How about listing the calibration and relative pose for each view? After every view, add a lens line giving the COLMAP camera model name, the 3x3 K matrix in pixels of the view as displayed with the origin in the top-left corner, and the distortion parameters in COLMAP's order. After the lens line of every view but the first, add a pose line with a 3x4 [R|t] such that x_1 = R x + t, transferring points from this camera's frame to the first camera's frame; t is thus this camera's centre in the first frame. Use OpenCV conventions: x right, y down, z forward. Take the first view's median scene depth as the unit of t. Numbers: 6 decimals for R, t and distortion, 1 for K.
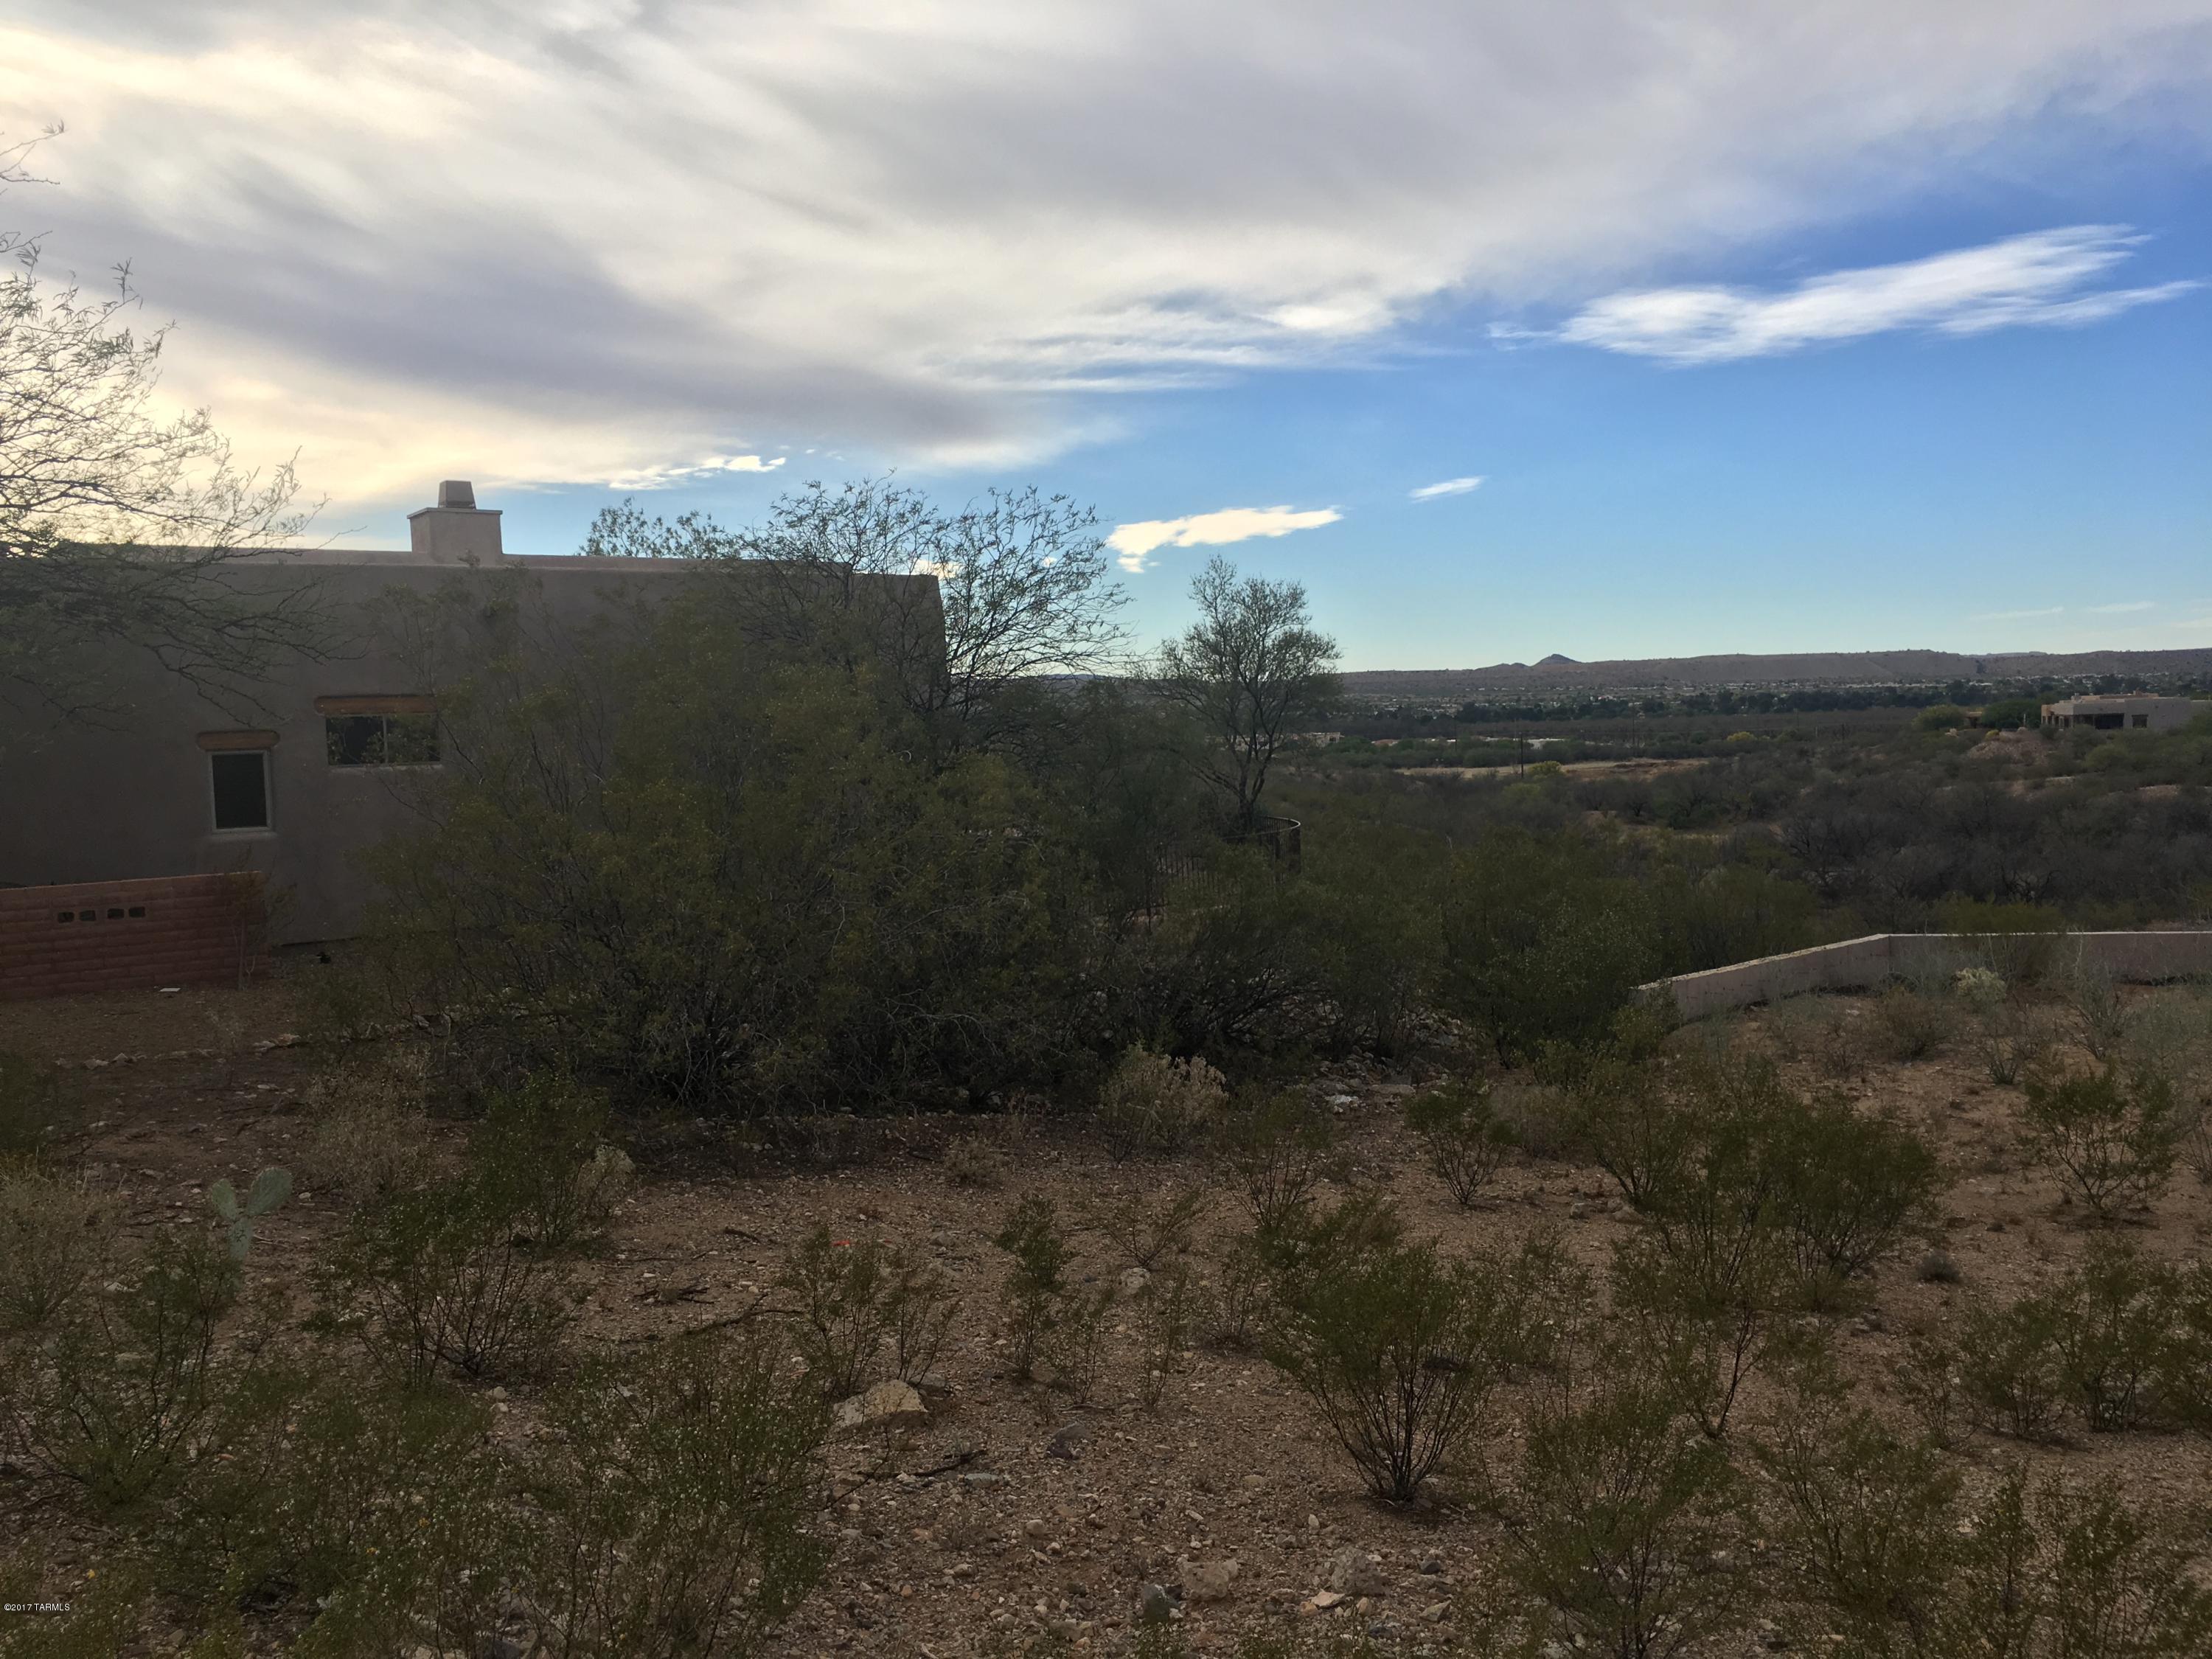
lens RADIAL K [[1886.0, 0, 1101.9], [0, 1886.0, 827.8], [0, 0, 1]] dist [0.089290, -0.124084]
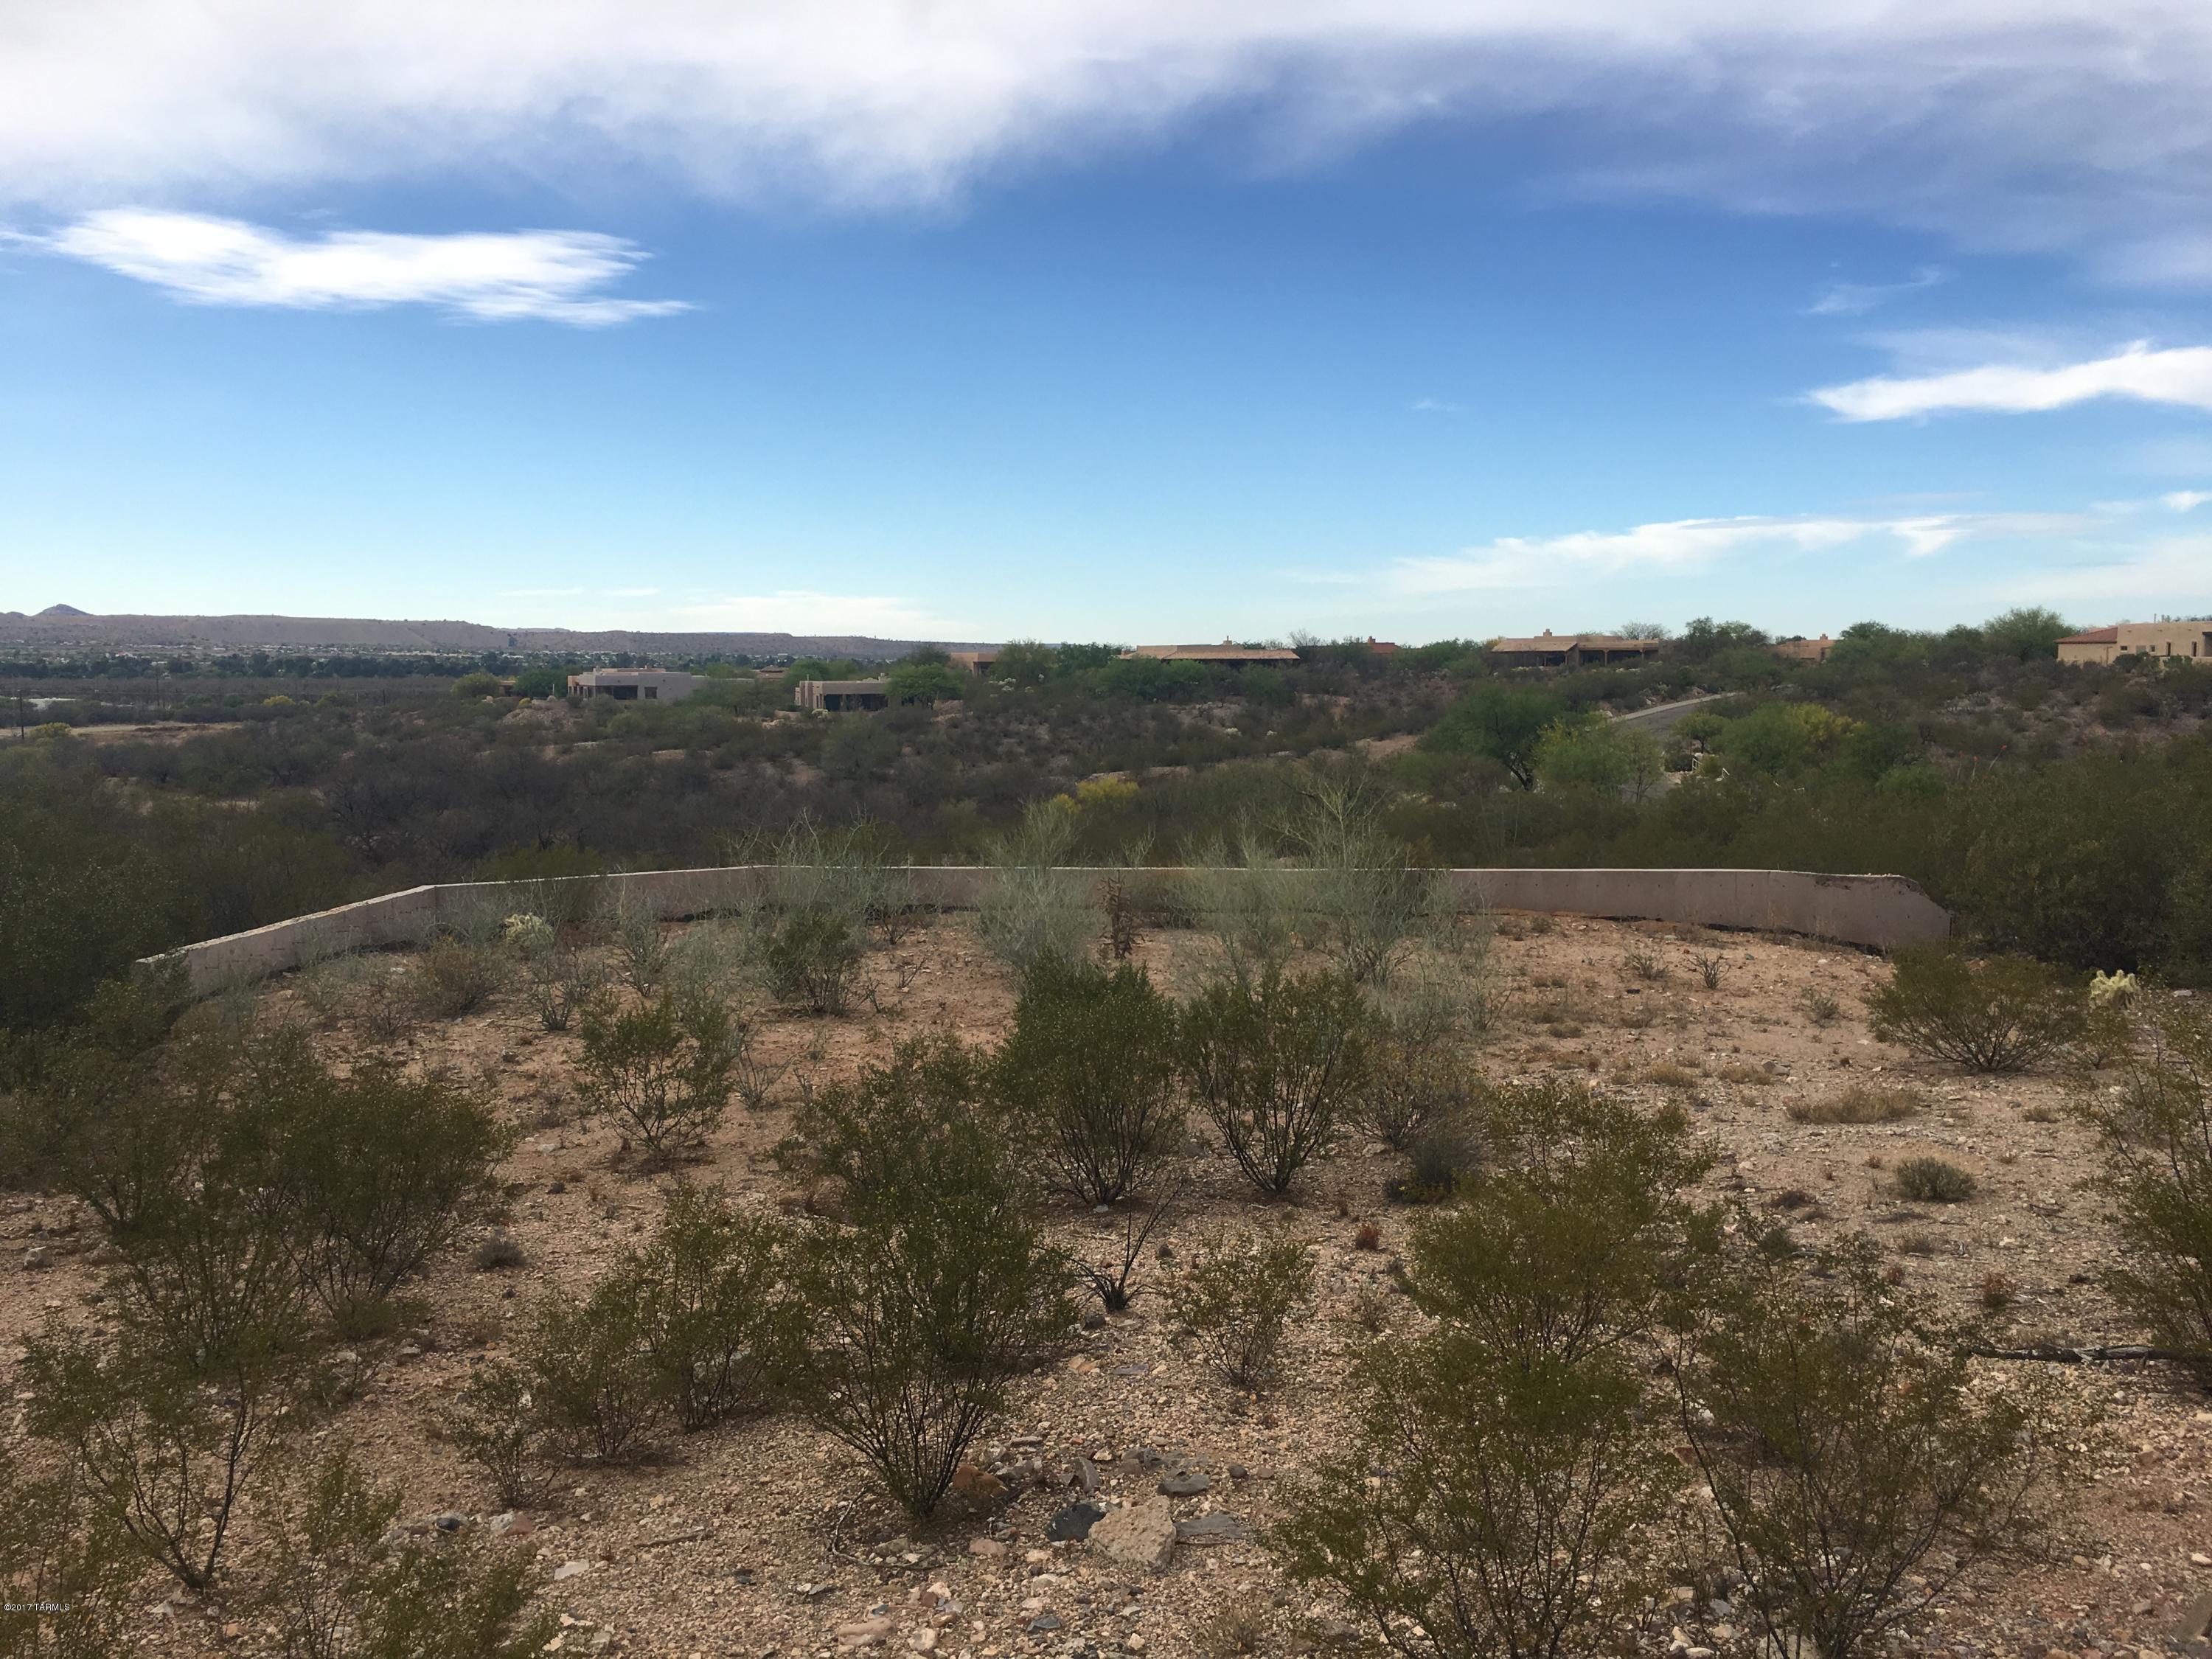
lens RADIAL K [[1886.0, 0, 1101.9], [0, 1886.0, 827.8], [0, 0, 1]] dist [0.089290, -0.124084]
pose [[0.745063, -0.026109, 0.666482, 0.004838], [0.014553, 0.999632, 0.022891, 0.001616], [-0.666835, -0.007356, 0.745169, 0.012039]]
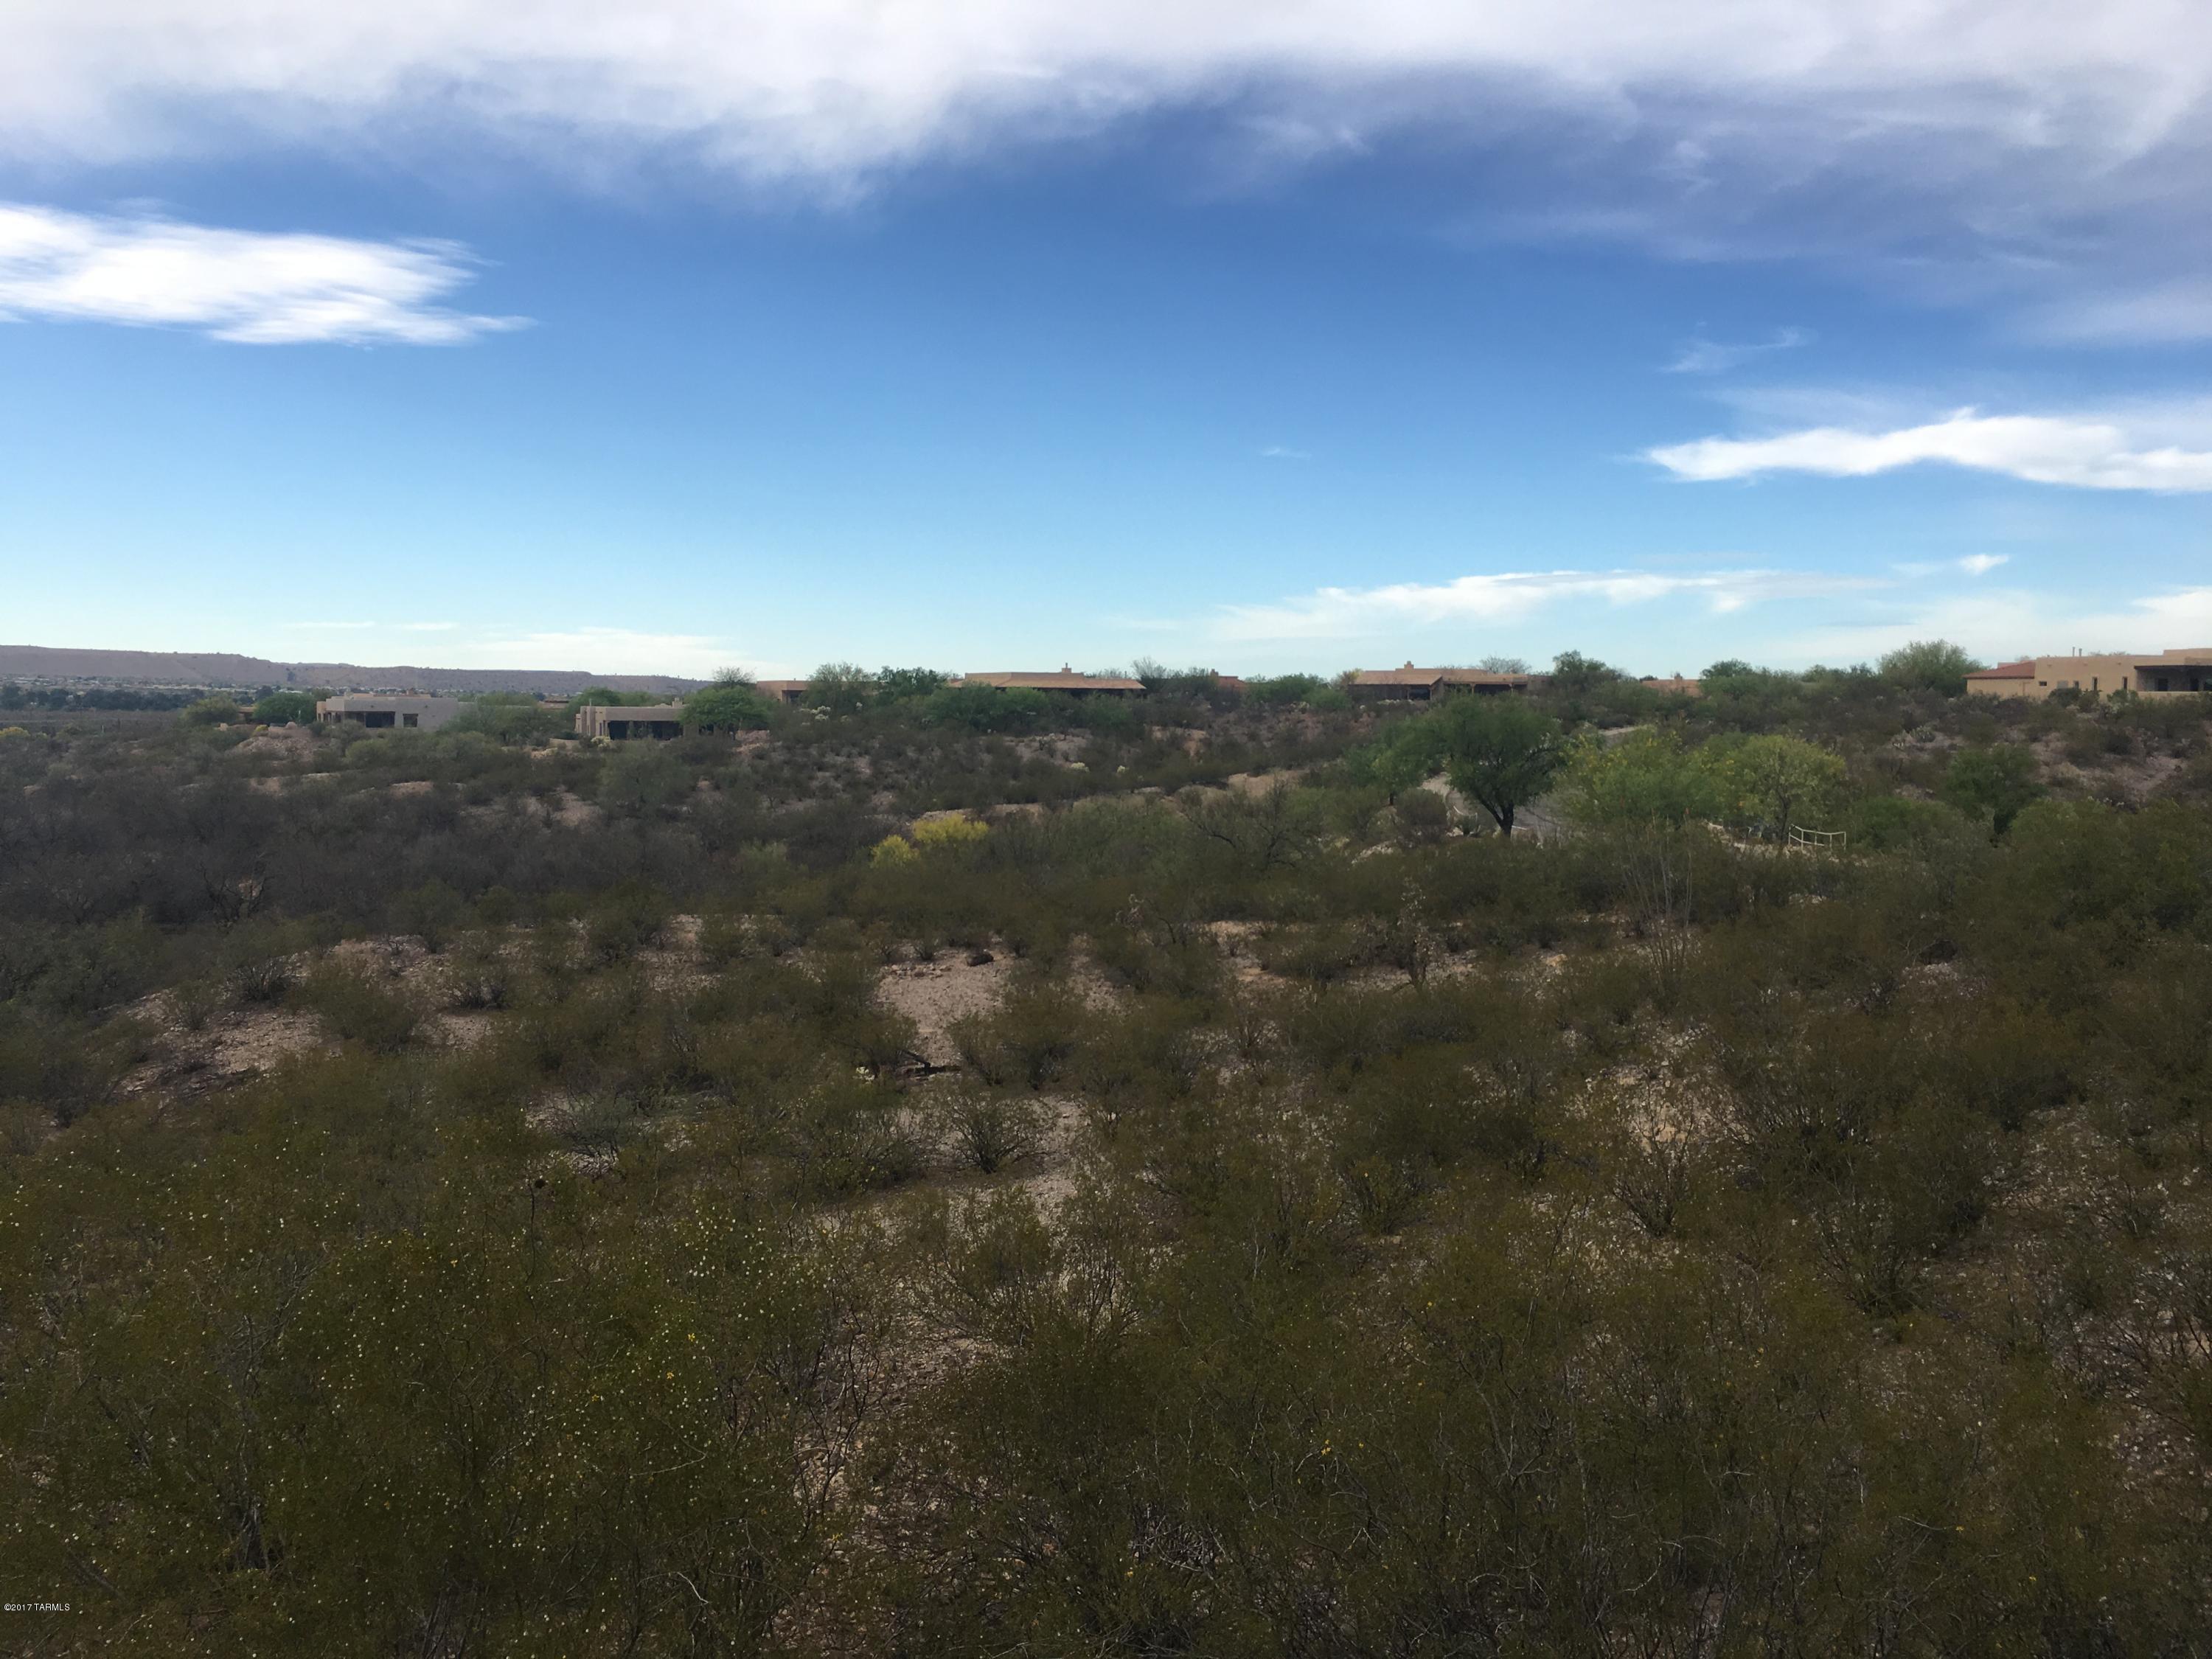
lens RADIAL K [[1886.0, 0, 1101.9], [0, 1886.0, 827.8], [0, 0, 1]] dist [0.089290, -0.124084]
pose [[0.674117, -0.007228, 0.738590, 0.099270], [0.009806, 0.999952, 0.000835, 0.002936], [-0.738560, 0.006680, 0.674155, 0.135415]]
